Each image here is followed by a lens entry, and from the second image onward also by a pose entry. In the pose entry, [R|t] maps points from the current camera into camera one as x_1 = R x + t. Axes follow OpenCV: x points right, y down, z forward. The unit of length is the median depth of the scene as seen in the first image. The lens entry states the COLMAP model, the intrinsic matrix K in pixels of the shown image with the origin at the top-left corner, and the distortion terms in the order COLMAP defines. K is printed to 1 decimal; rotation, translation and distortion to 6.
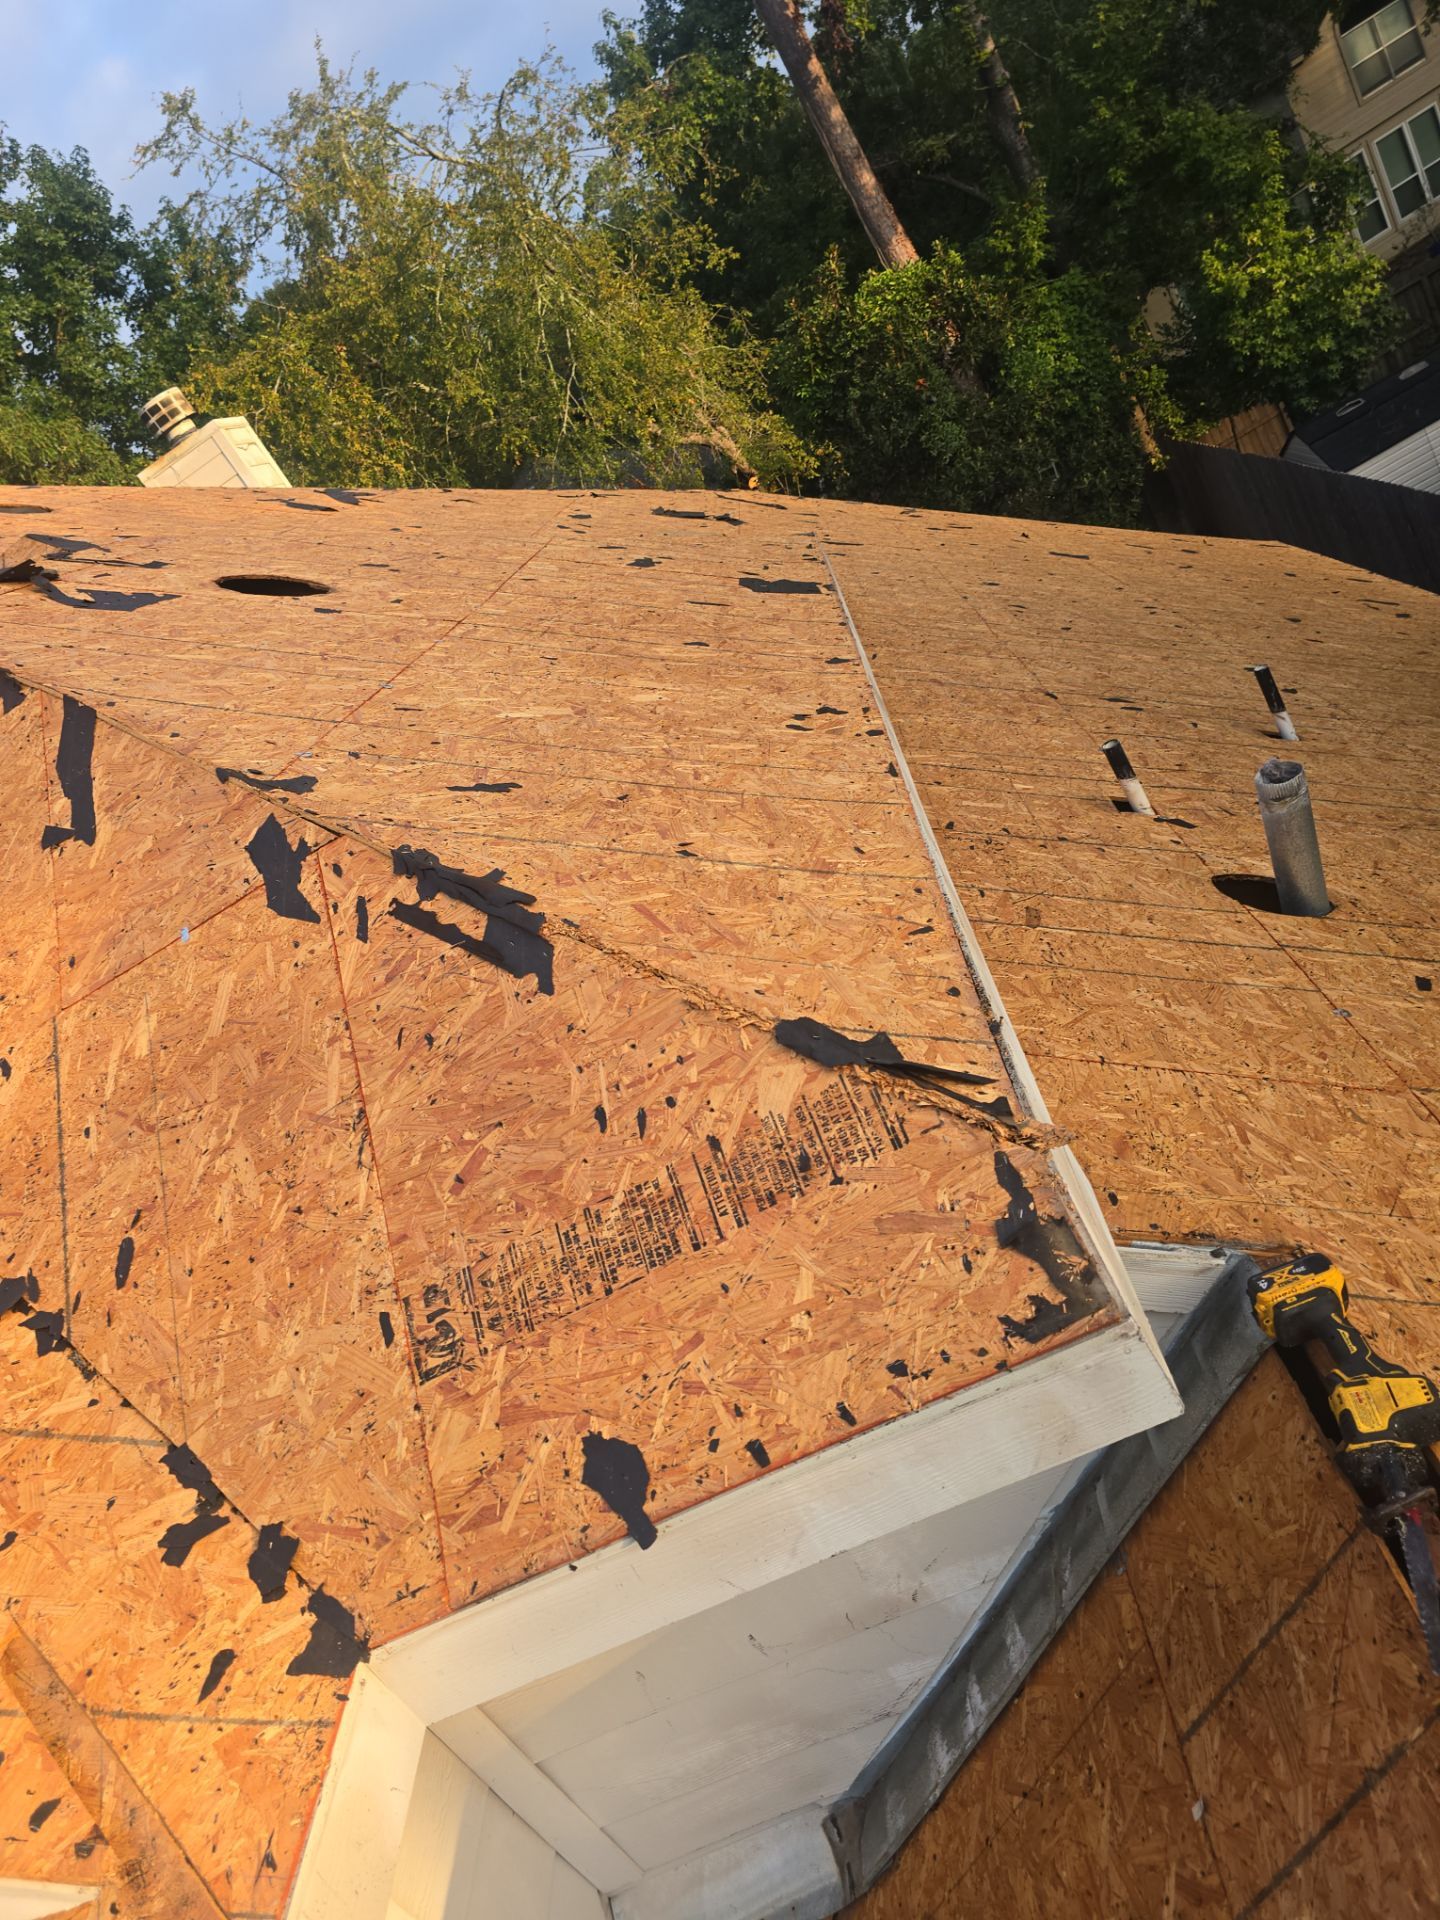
lens RADIAL K [[1278.6, 0, 714.0], [0, 1278.6, 919.3], [0, 0, 1]] dist [0.073356, -0.074959]
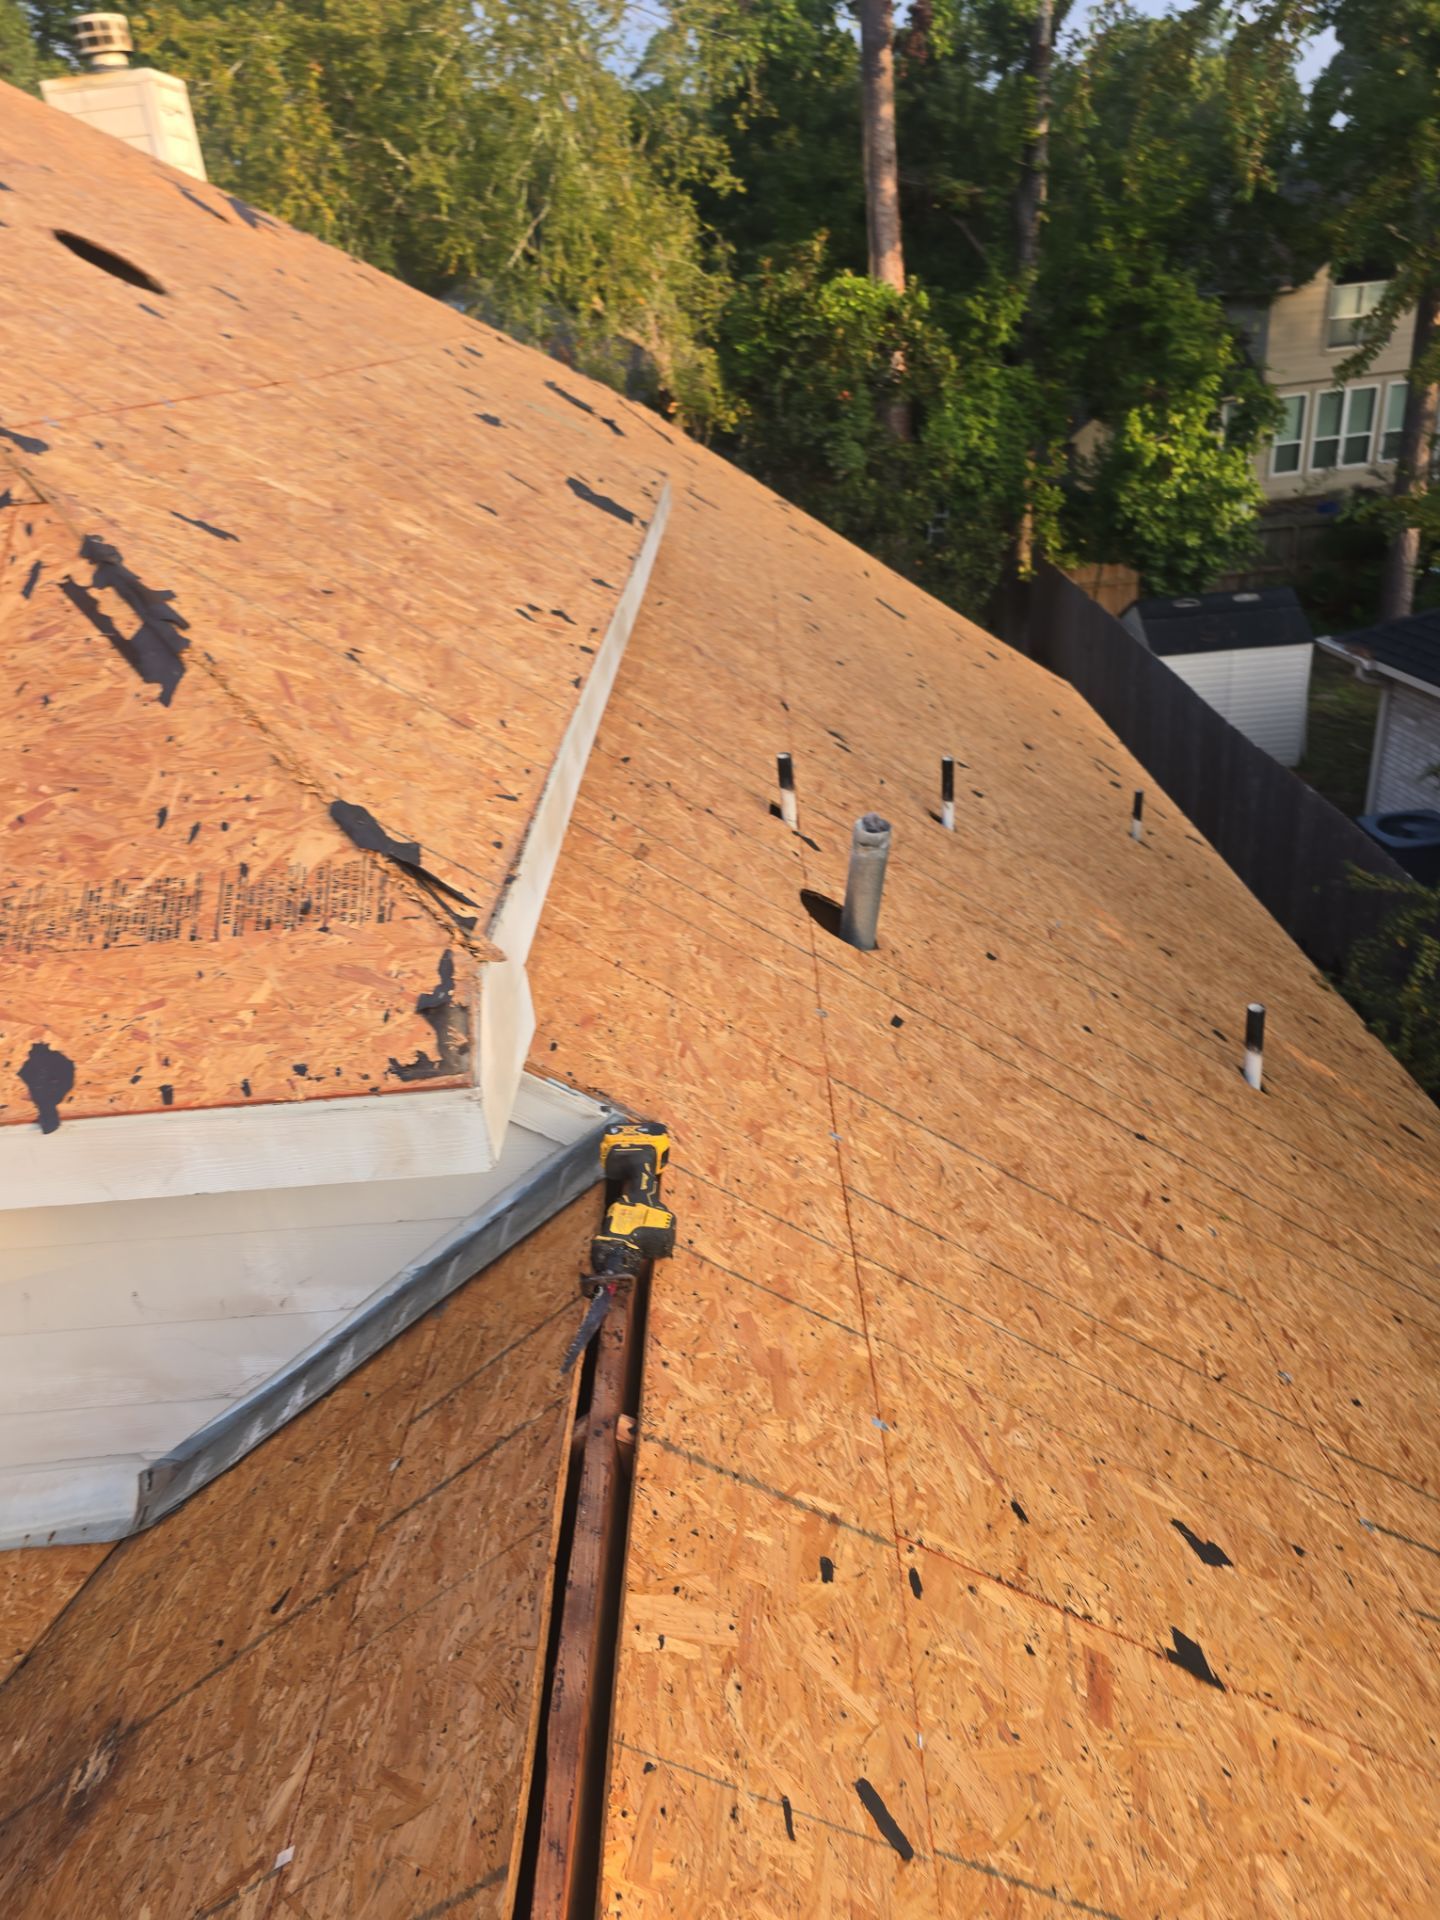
lens RADIAL K [[1274.7, 0, 718.7], [0, 1274.7, 924.2], [0, 0, 1]] dist [0.037093, -0.043810]
pose [[0.897667, 0.384041, 0.216117, 0.126673], [-0.395367, 0.918468, 0.010085, 0.027402], [-0.194624, -0.094499, 0.976315, -0.206386]]
